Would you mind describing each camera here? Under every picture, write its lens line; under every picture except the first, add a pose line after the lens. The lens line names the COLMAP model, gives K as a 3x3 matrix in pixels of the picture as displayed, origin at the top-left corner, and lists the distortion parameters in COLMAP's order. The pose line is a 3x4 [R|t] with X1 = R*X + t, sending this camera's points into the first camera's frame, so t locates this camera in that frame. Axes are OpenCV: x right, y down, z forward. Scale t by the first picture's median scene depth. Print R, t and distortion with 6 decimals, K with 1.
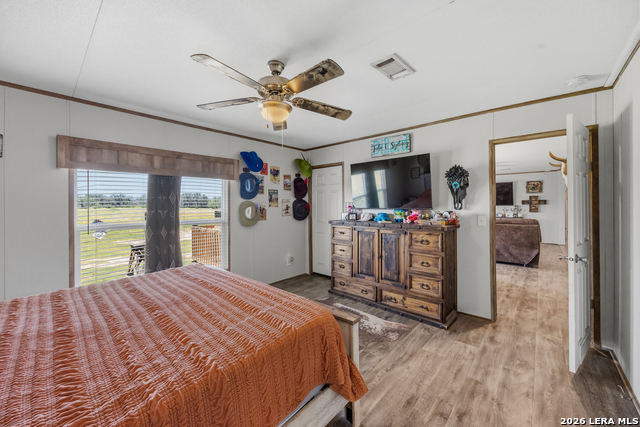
lens RADIAL K [[245.9, 0, 320.8], [0, 245.9, 202.8], [0, 0, 1]] dist [-0.000931, -0.000691]
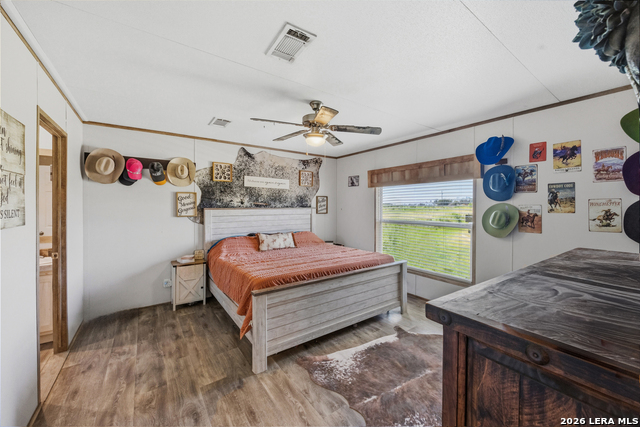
lens RADIAL K [[245.9, 0, 323.6], [0, 245.9, 209.9], [0, 0, 1]] dist [-0.000931, -0.000691]
pose [[-0.204775, 0.017447, -0.978654, 0.540910], [0.002799, 0.999847, 0.017239, -0.001710], [0.978805, 0.000791, -0.204792, 0.630970]]
